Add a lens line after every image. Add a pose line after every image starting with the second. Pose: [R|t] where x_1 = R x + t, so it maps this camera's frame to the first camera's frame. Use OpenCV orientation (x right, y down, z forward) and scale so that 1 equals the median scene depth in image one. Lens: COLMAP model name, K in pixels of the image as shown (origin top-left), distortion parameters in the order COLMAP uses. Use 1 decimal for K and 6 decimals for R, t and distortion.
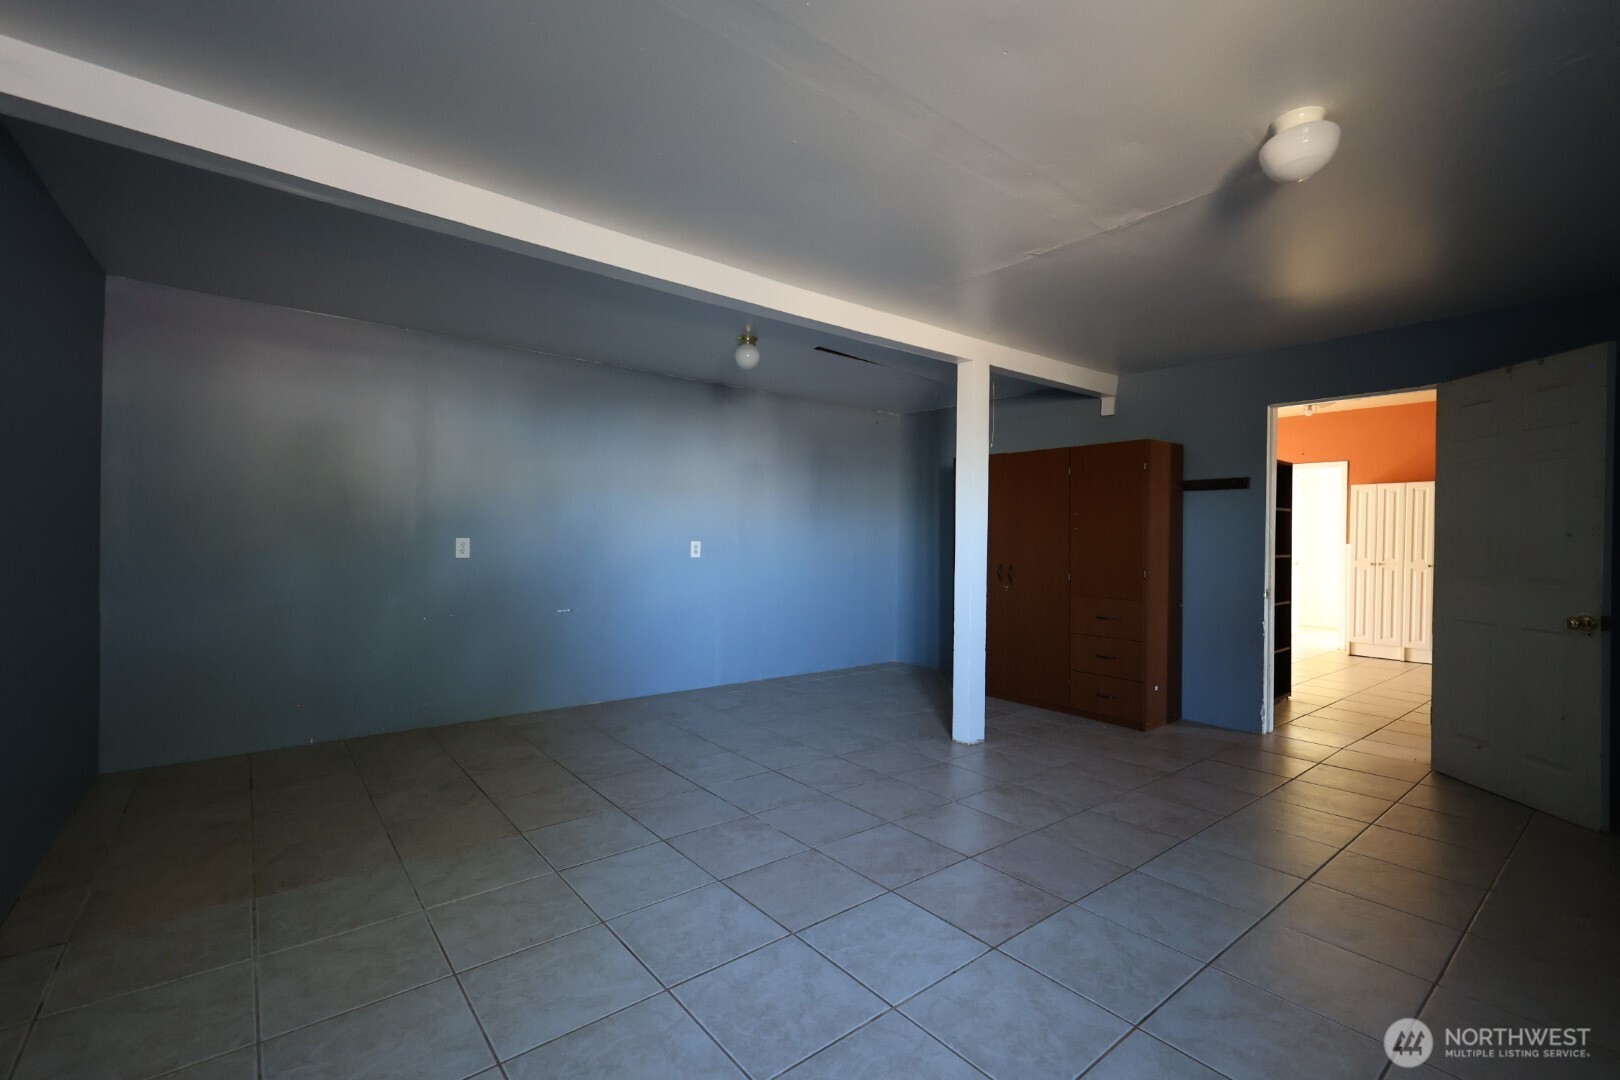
lens RADIAL K [[706.6, 0, 810.1], [0, 706.6, 545.4], [0, 0, 1]] dist [0.006605, 0.000580]
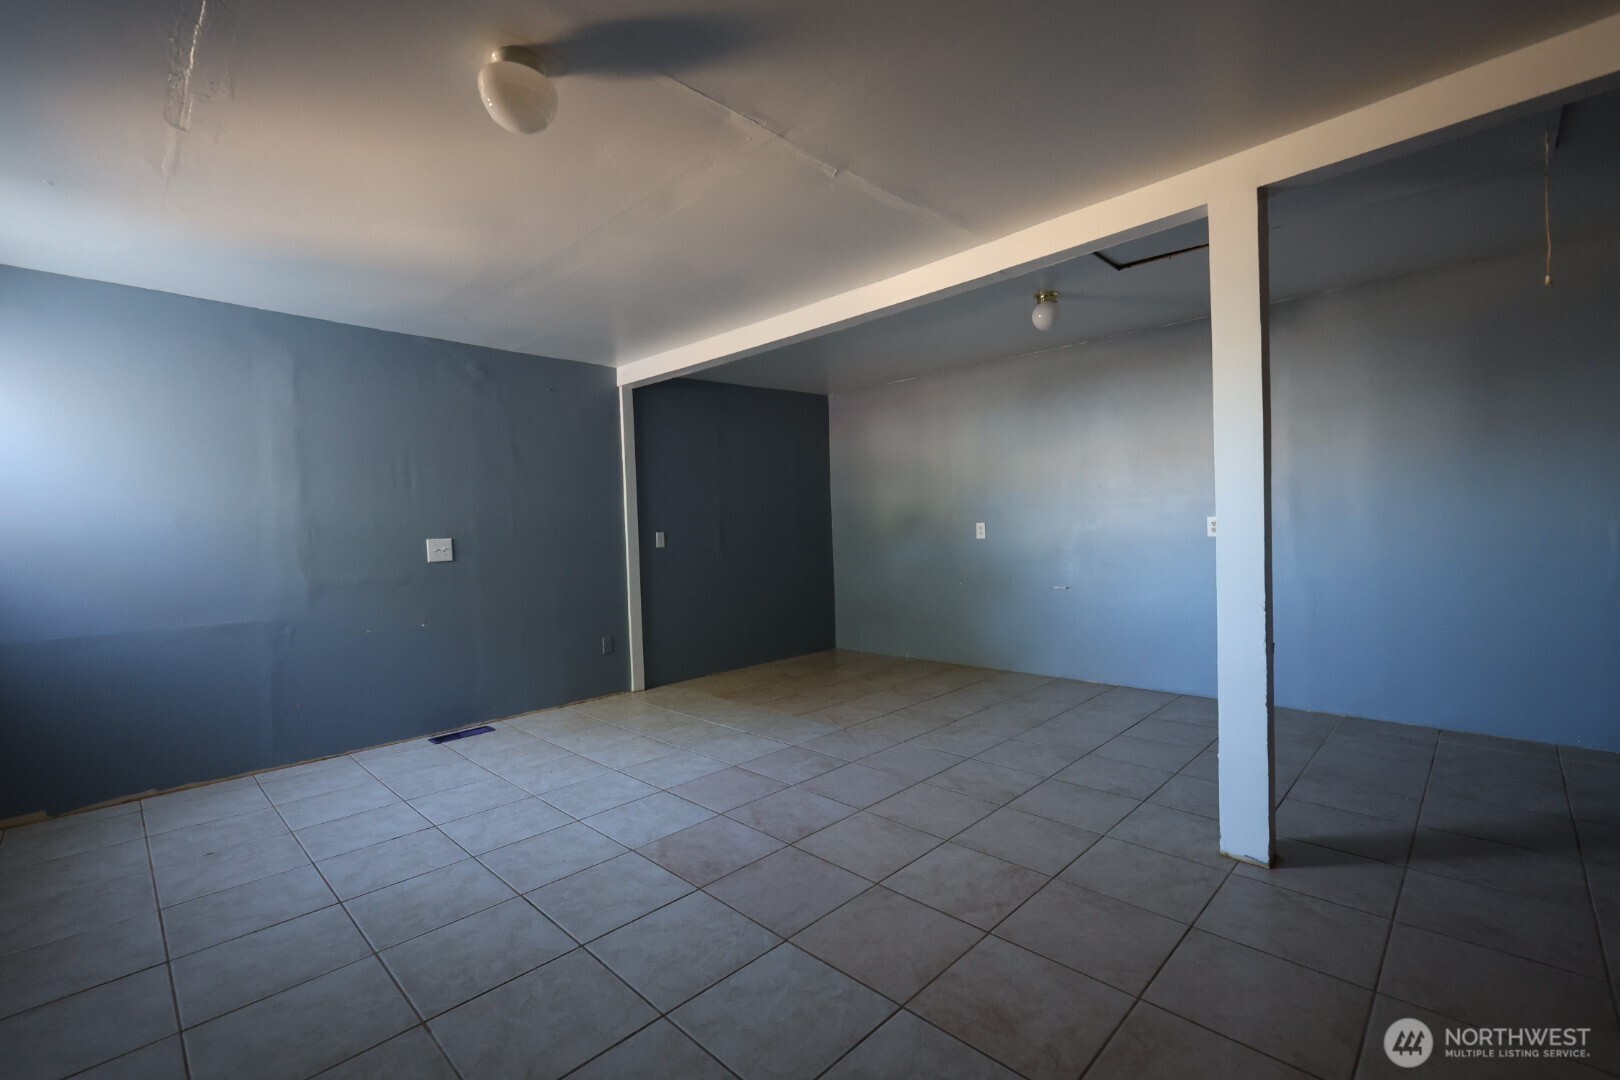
lens RADIAL K [[706.6, 0, 808.4], [0, 706.6, 534.6], [0, 0, 1]] dist [0.006605, 0.000580]
pose [[0.099849, -0.006586, -0.994981, 1.119930], [0.026668, 0.999637, -0.003941, 0.011602], [0.994645, -0.026141, 0.099988, 0.863946]]
